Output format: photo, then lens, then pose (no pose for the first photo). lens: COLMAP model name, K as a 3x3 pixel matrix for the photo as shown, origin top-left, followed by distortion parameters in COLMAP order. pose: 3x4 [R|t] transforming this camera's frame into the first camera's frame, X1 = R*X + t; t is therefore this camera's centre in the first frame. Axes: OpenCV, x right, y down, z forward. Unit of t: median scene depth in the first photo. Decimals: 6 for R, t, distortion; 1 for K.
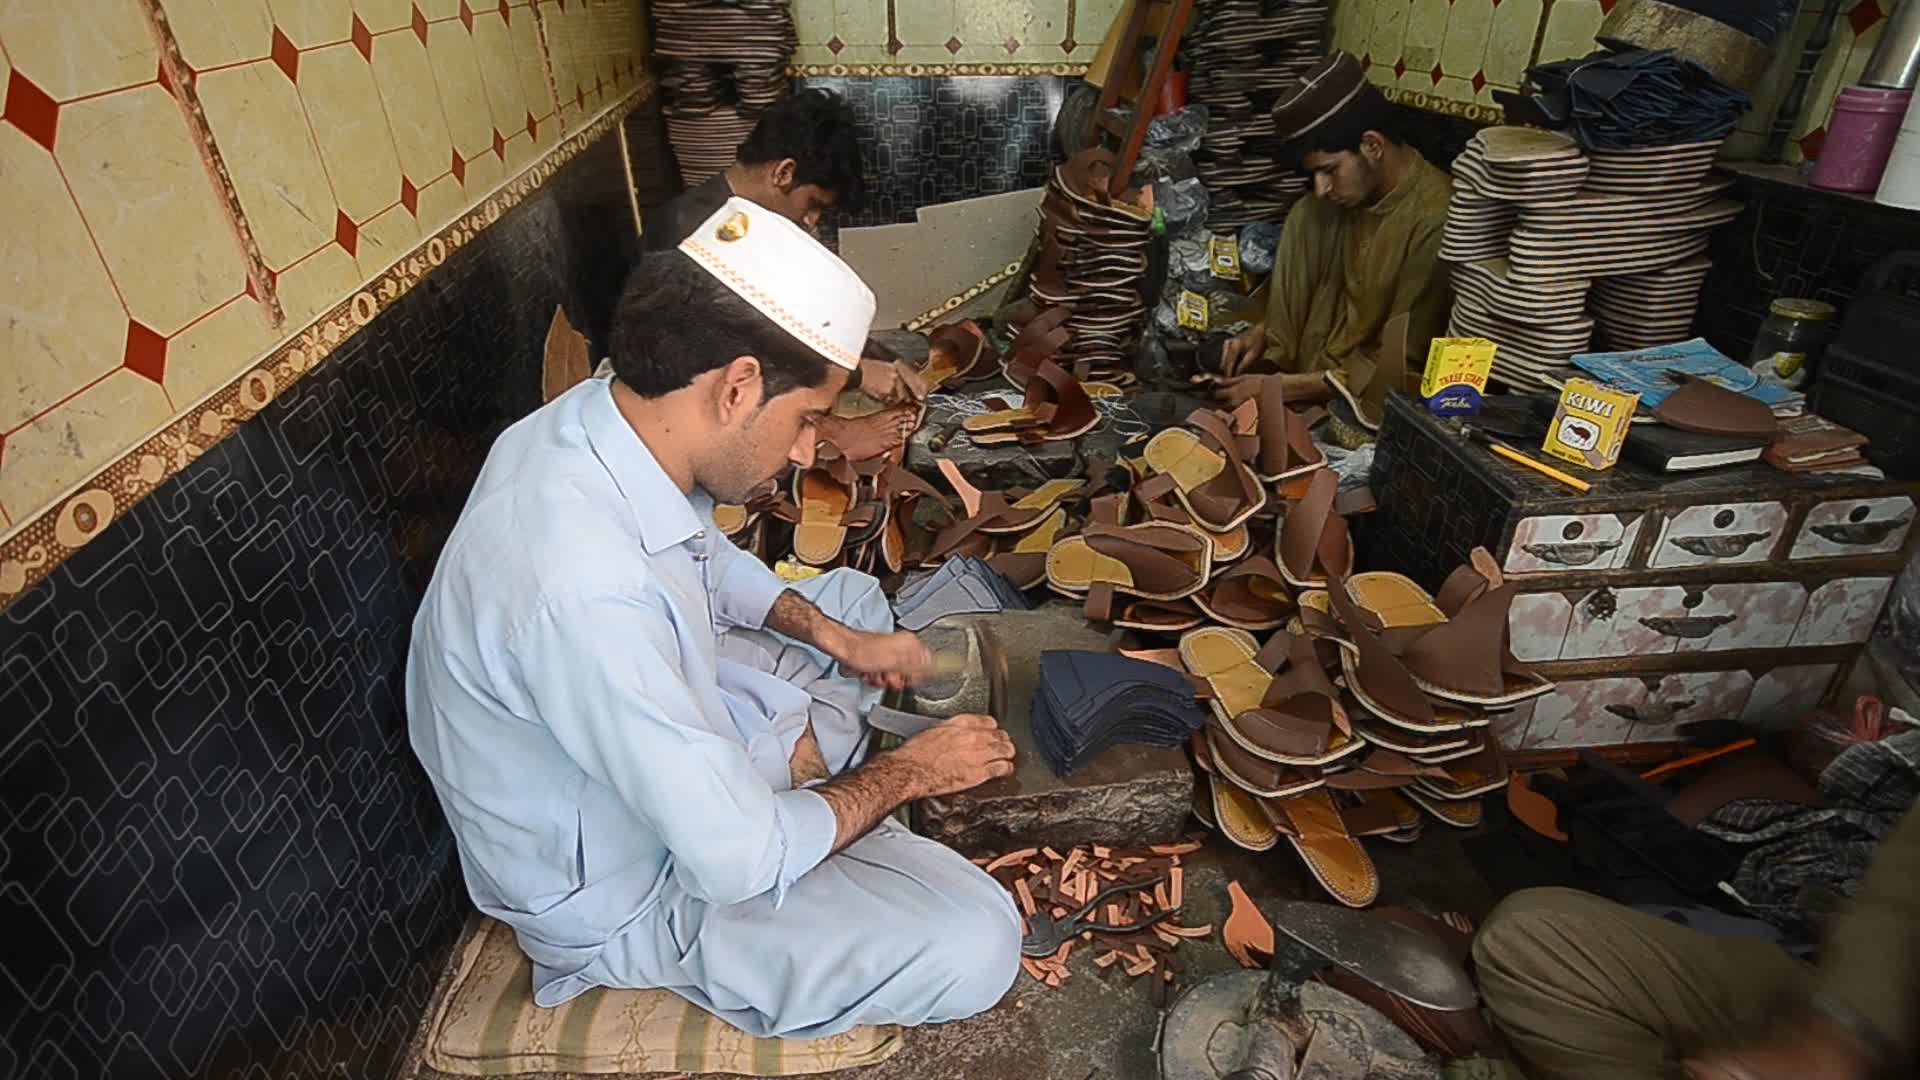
lens RADIAL K [[979.6, 0, 957.0], [0, 979.6, 555.9], [0, 0, 1]] dist [0.022405, -0.011561]
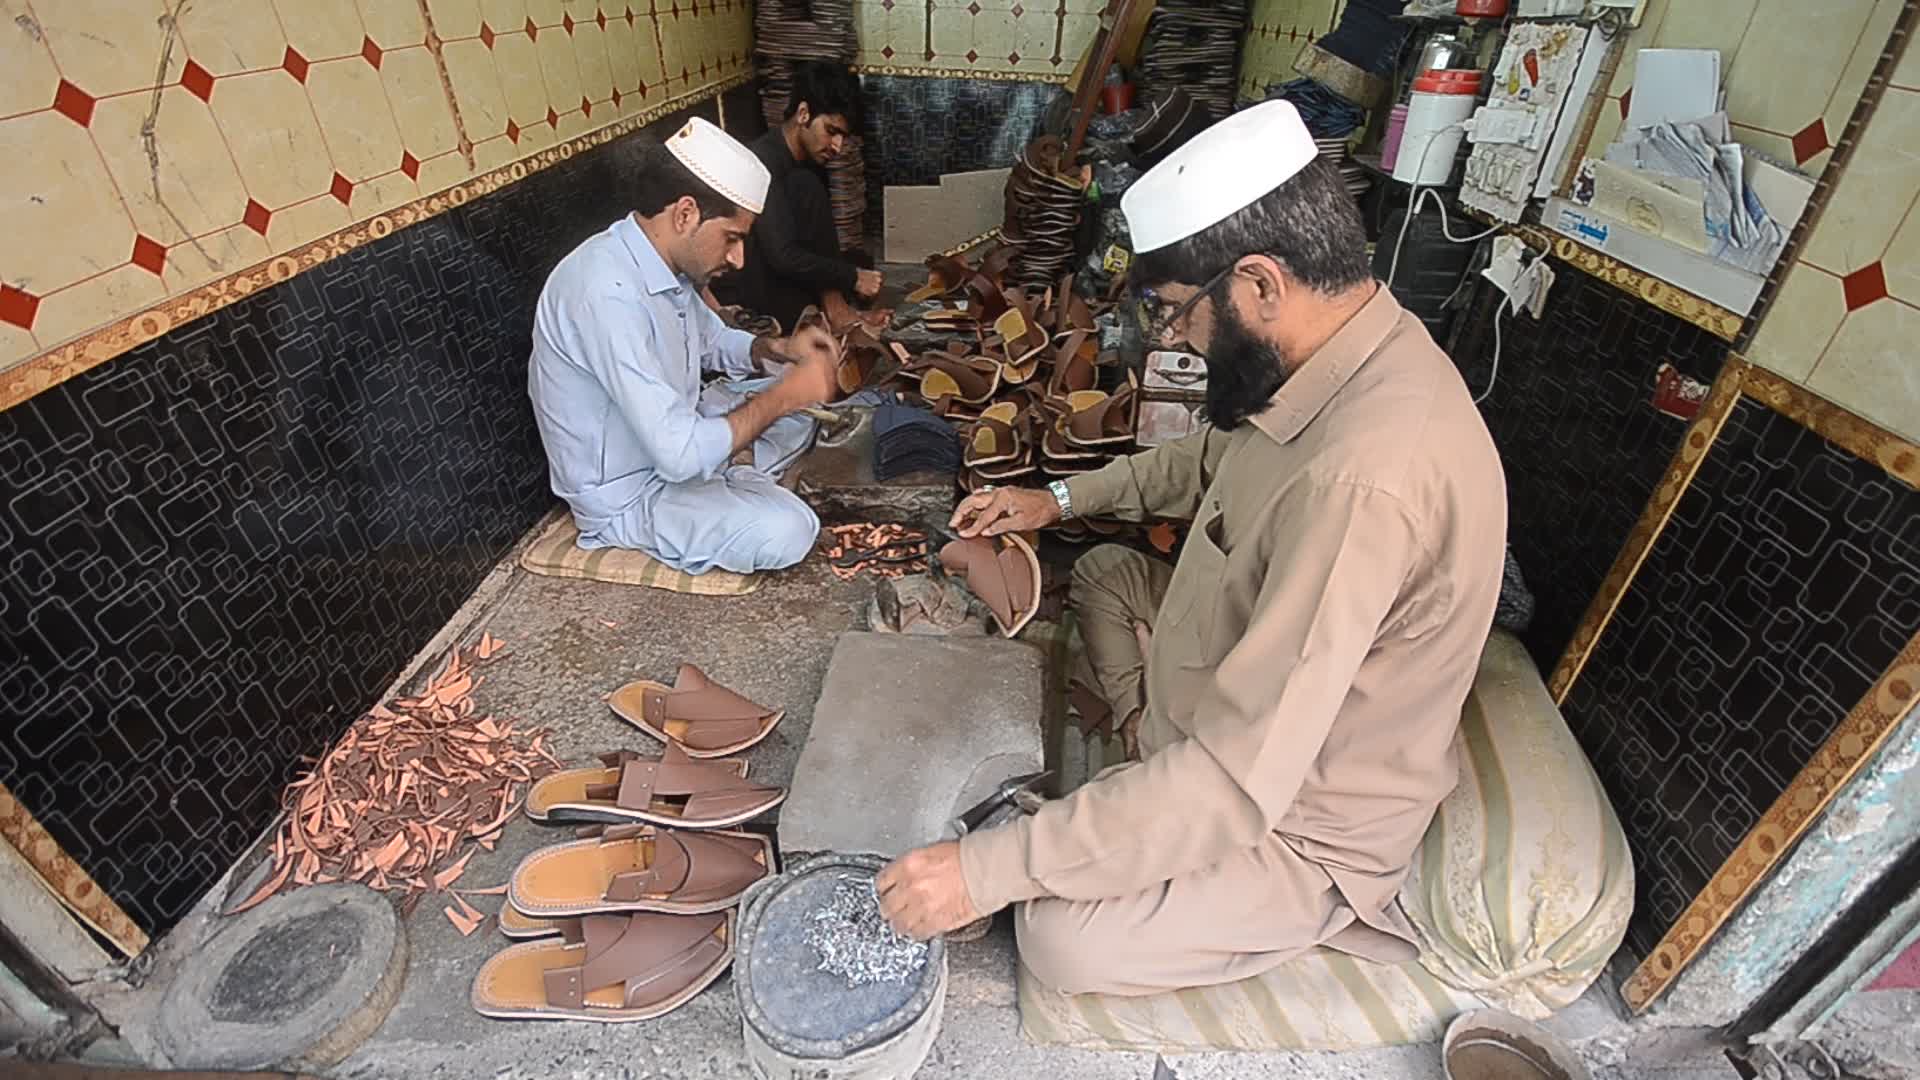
lens RADIAL K [[839.3, 0, 972.8], [0, 839.3, 557.5], [0, 0, 1]] dist [0.019573, -0.018135]
pose [[0.987794, 0.113280, -0.106911, 0.440944], [-0.107465, 0.992475, 0.058688, 0.249930], [0.112754, -0.046483, 0.992535, -0.471413]]
